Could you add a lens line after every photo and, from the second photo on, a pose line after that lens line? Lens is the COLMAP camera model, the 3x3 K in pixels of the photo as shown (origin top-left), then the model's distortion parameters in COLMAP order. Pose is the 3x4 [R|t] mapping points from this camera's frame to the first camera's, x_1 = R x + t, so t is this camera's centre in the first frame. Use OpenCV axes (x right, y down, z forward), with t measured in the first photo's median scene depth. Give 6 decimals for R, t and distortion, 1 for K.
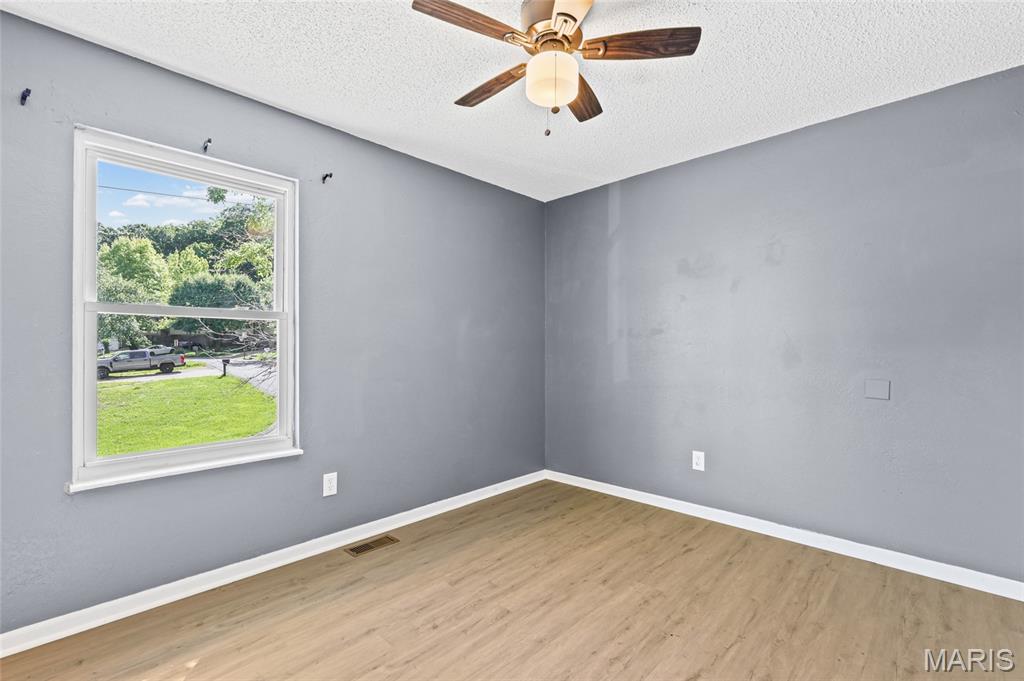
lens RADIAL K [[454.8, 0, 512.7], [0, 454.8, 346.2], [0, 0, 1]] dist [0.009592, 0.000193]
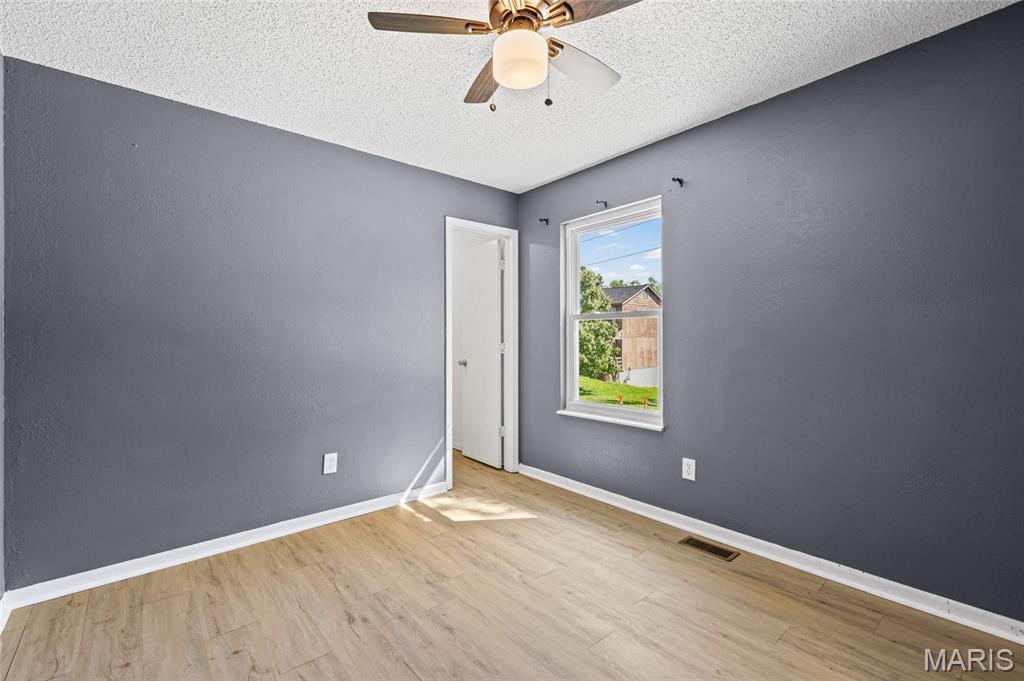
lens RADIAL K [[442.7, 0, 512.3], [0, 442.7, 342.0], [0, 0, 1]] dist [0.002579, 0.000110]
pose [[-0.101412, 0.005527, -0.994829, 0.784354], [0.011901, 0.999920, 0.004343, 0.001074], [0.994773, -0.011399, -0.101470, 0.845056]]
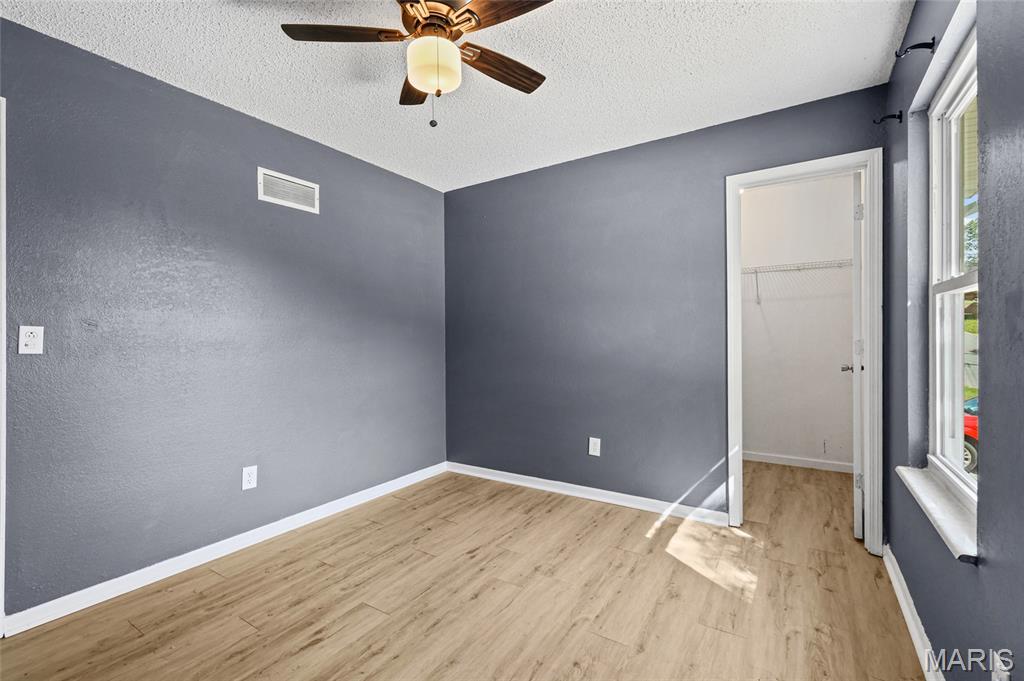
lens RADIAL K [[442.7, 0, 512.3], [0, 442.7, 342.0], [0, 0, 1]] dist [0.002579, 0.000110]
pose [[-0.981976, 0.011172, -0.188674, 0.083499], [0.010983, 0.999938, 0.002049, 0.007809], [0.188685, -0.000061, -0.982038, 1.545919]]
